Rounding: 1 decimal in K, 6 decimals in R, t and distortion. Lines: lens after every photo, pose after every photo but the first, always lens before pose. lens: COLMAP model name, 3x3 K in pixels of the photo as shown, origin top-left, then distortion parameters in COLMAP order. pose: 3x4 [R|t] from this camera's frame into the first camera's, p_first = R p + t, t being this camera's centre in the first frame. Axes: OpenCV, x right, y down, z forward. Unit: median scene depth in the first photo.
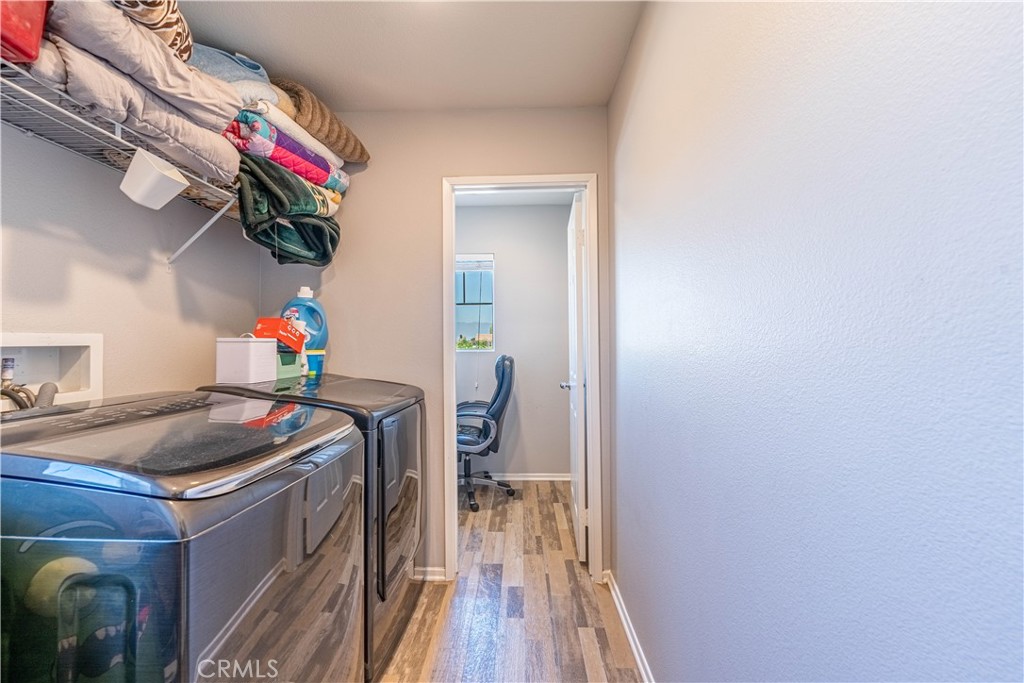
lens RADIAL K [[417.7, 0, 510.5], [0, 417.7, 341.6], [0, 0, 1]] dist [-0.000840, -0.000397]
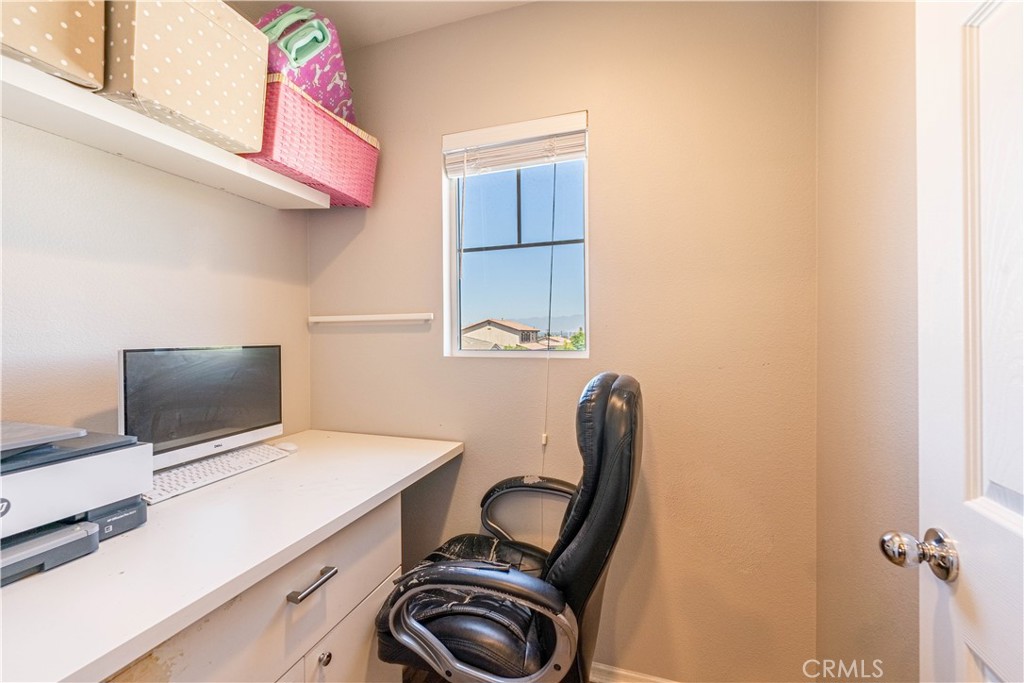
lens RADIAL K [[417.7, 0, 506.5], [0, 417.7, 338.2], [0, 0, 1]] dist [-0.000840, -0.000397]
pose [[0.955929, 0.001110, -0.293597, 0.003860], [0.000882, 0.999977, 0.006652, 0.002019], [0.293598, -0.006618, 0.955906, 0.667604]]
